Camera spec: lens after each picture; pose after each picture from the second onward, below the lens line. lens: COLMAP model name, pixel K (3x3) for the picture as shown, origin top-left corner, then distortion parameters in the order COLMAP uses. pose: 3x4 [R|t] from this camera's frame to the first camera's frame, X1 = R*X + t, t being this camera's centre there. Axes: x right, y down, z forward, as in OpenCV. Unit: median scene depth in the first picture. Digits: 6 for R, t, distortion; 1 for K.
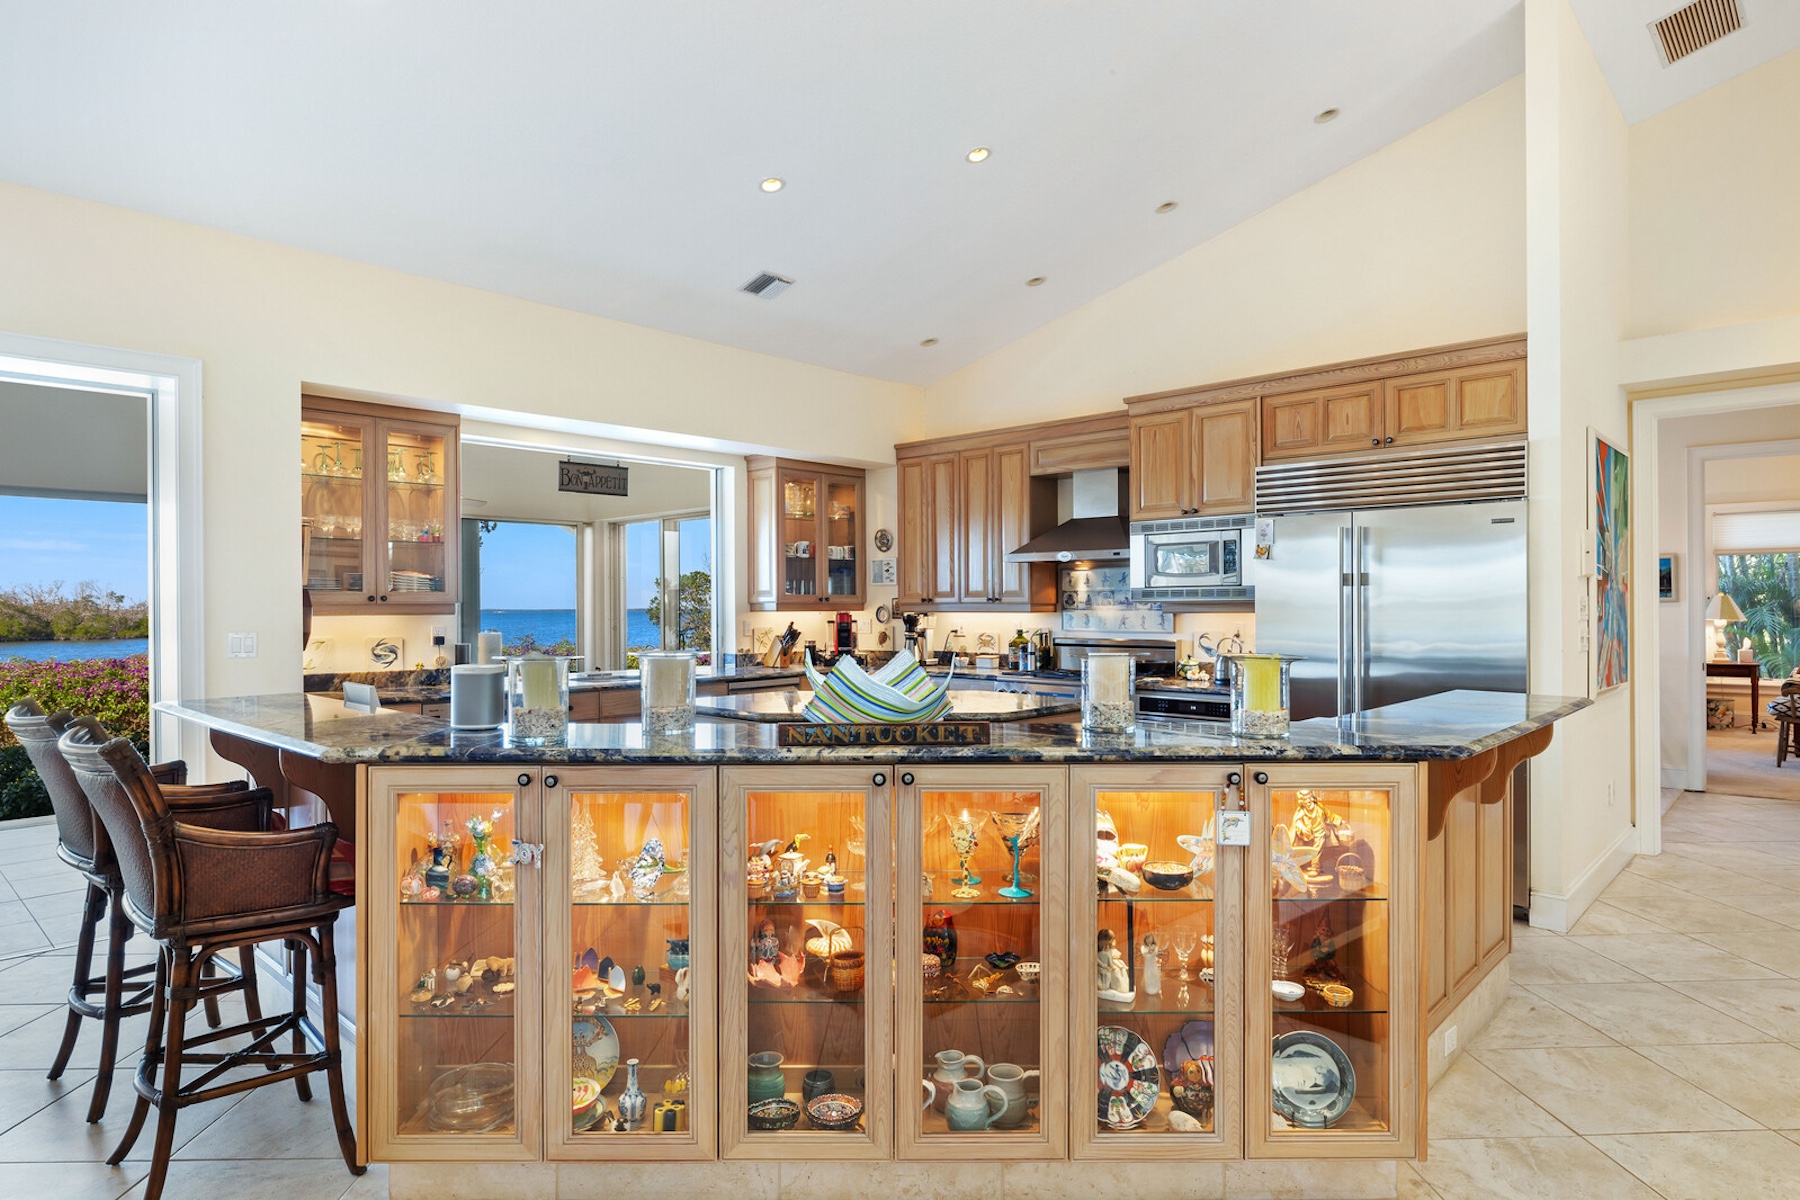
lens RADIAL K [[1028.8, 0, 887.6], [0, 1028.8, 609.3], [0, 0, 1]] dist [0.001406, -0.000028]
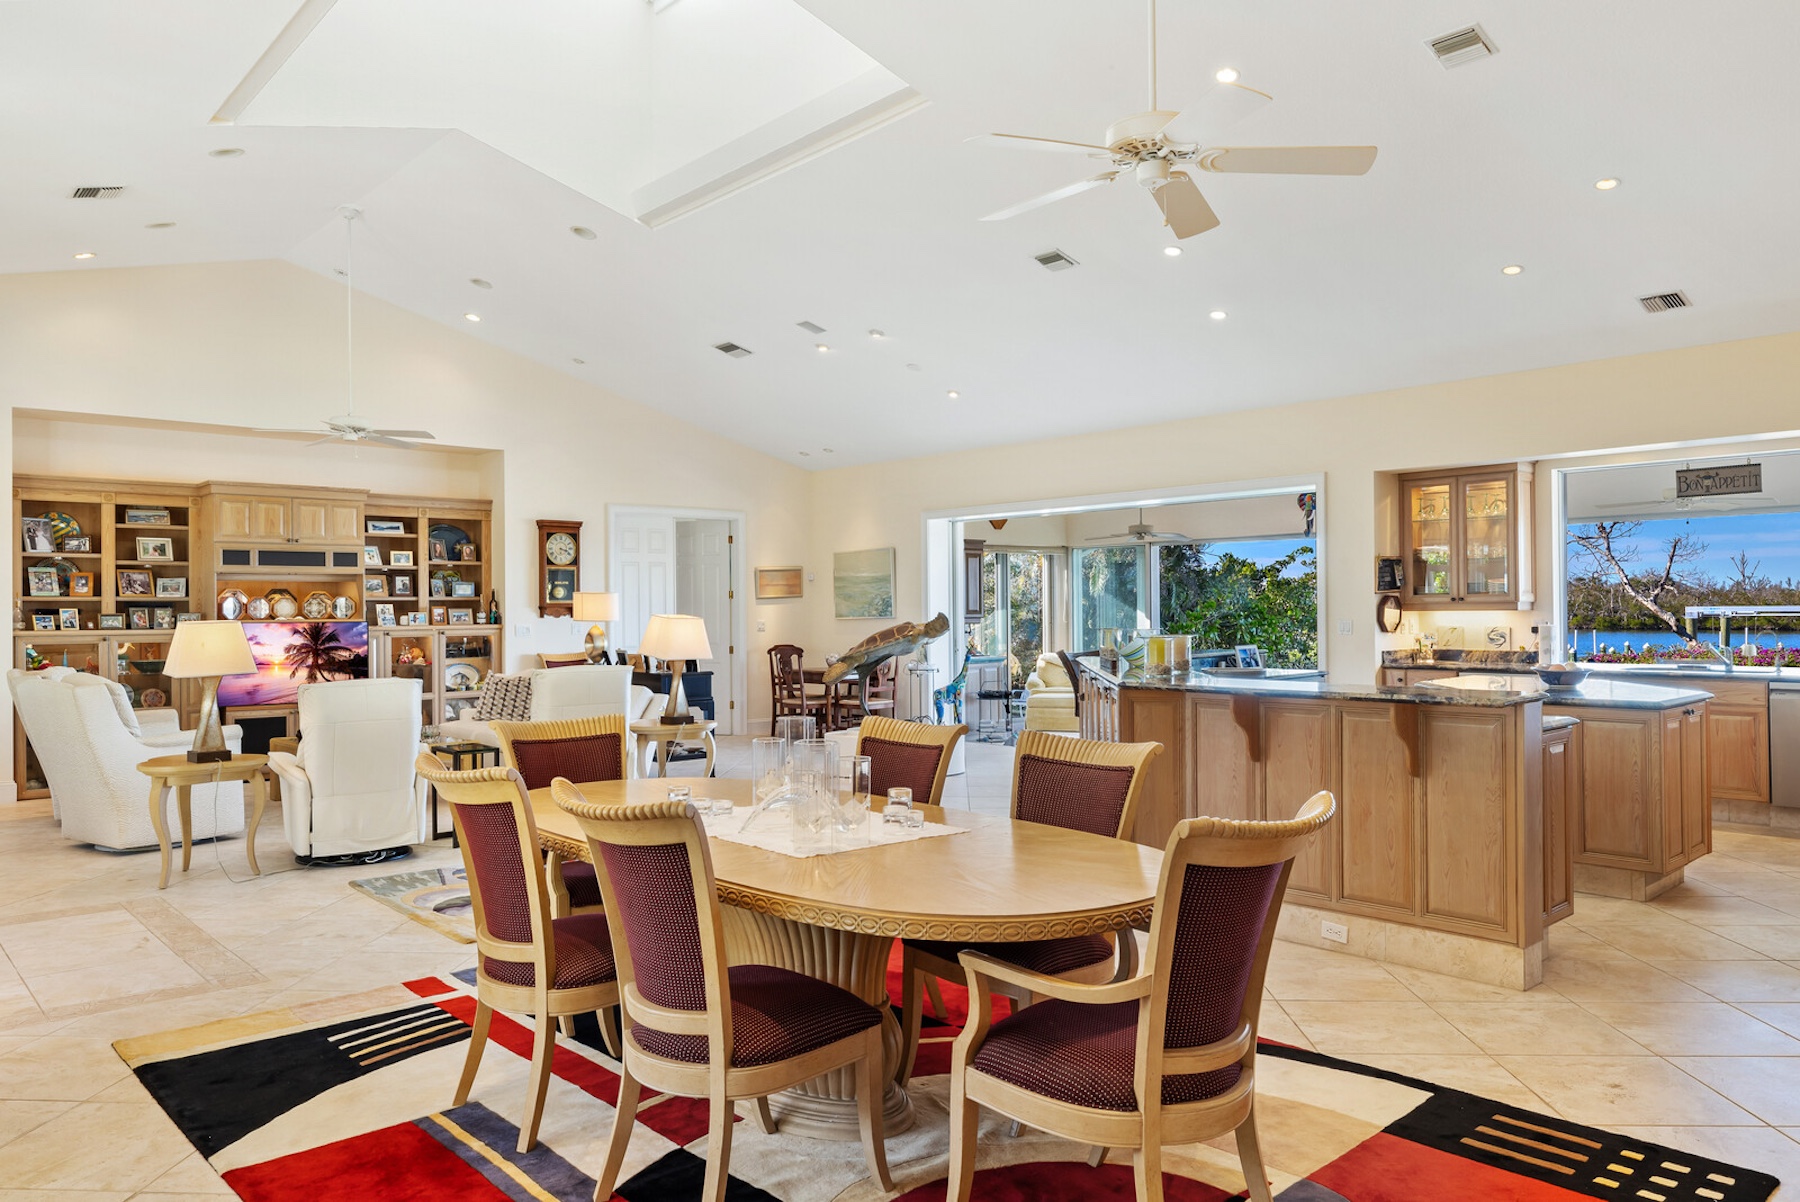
lens RADIAL K [[1212.8, 0, 899.4], [0, 1212.8, 606.5], [0, 0, 1]] dist [0.002650, -0.000441]
pose [[-0.073338, 0.002146, -0.997305, 1.175526], [0.007303, 0.999972, 0.001614, -0.007933], [0.997280, -0.007164, -0.073352, 0.298651]]
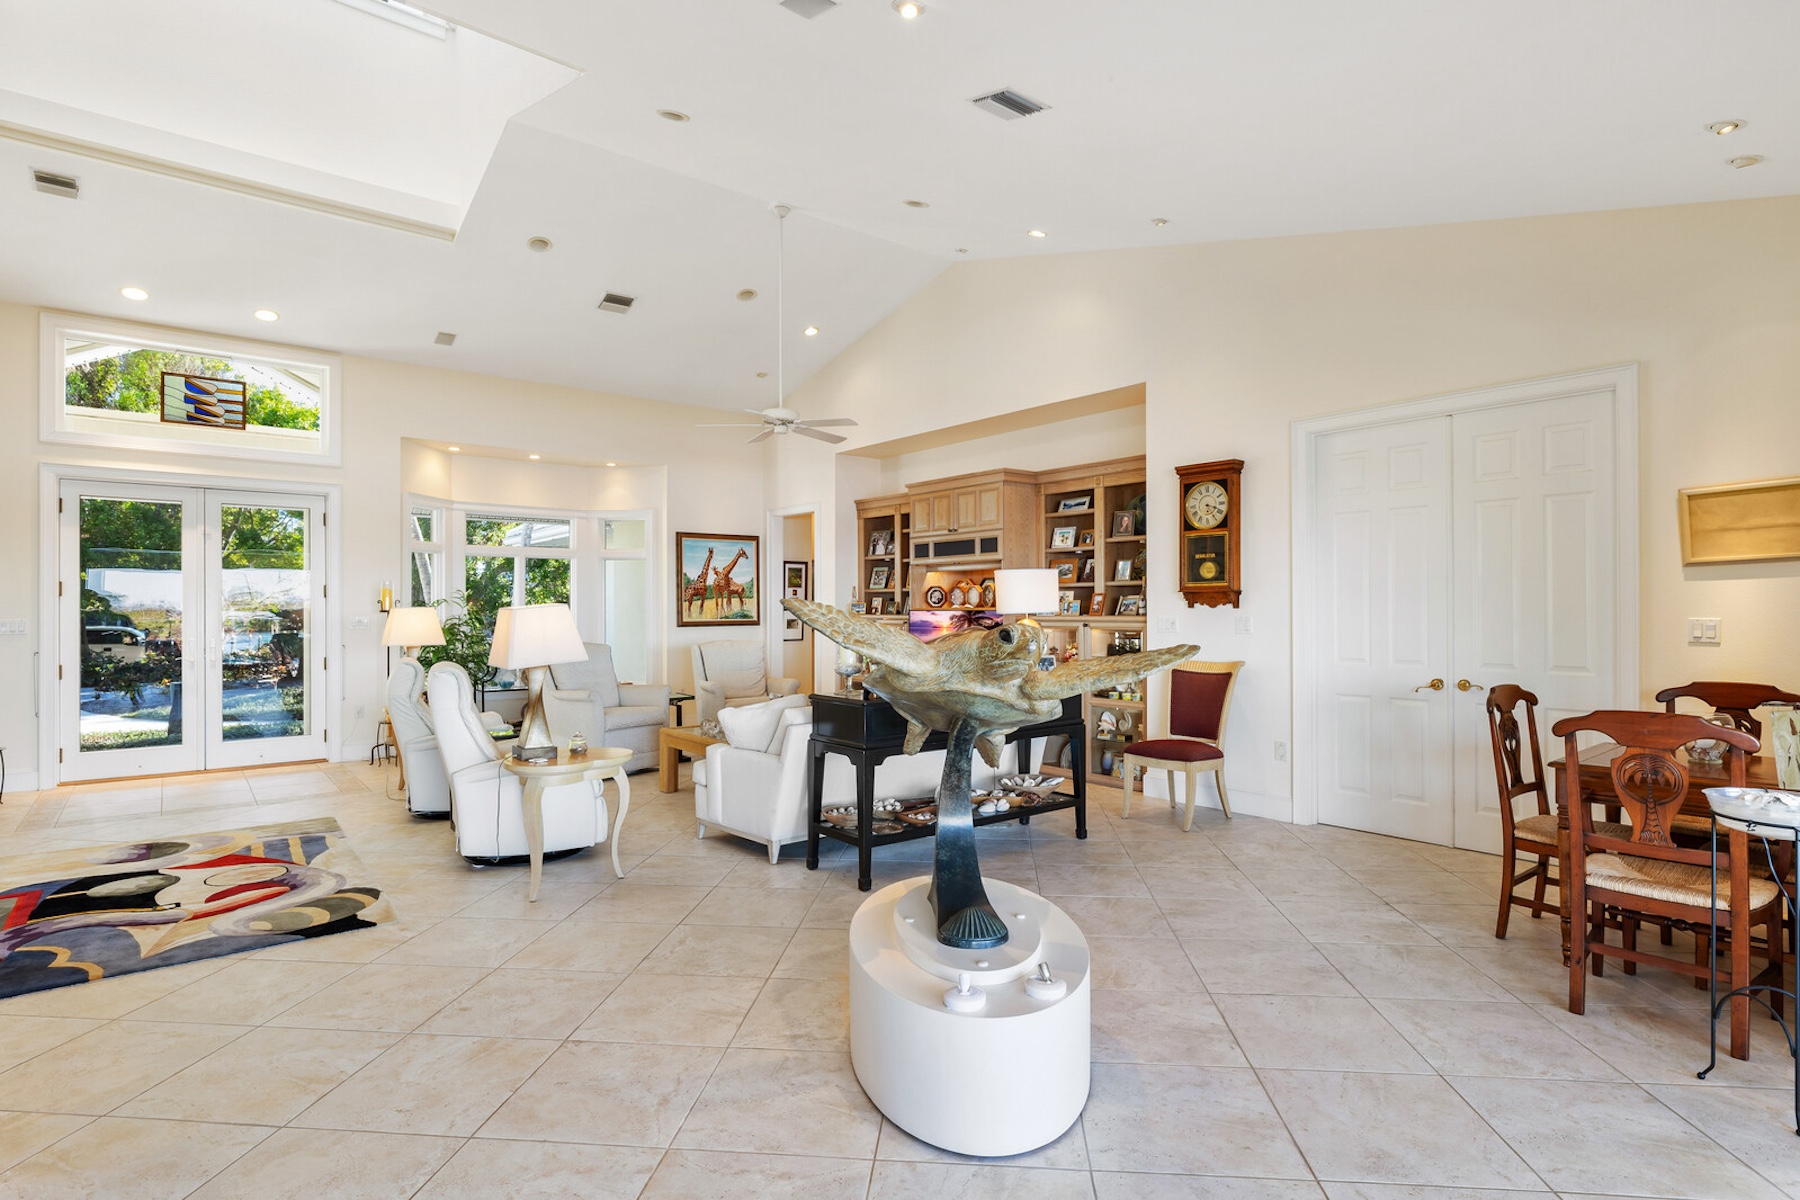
lens RADIAL K [[899.9, 0, 897.6], [0, 899.9, 603.3], [0, 0, 1]] dist [-0.005780, 0.001556]
pose [[-0.991480, 0.009328, 0.129922, -0.639845], [0.008741, 0.999949, -0.005090, 0.007574], [-0.129963, -0.003911, -0.991511, 0.640949]]
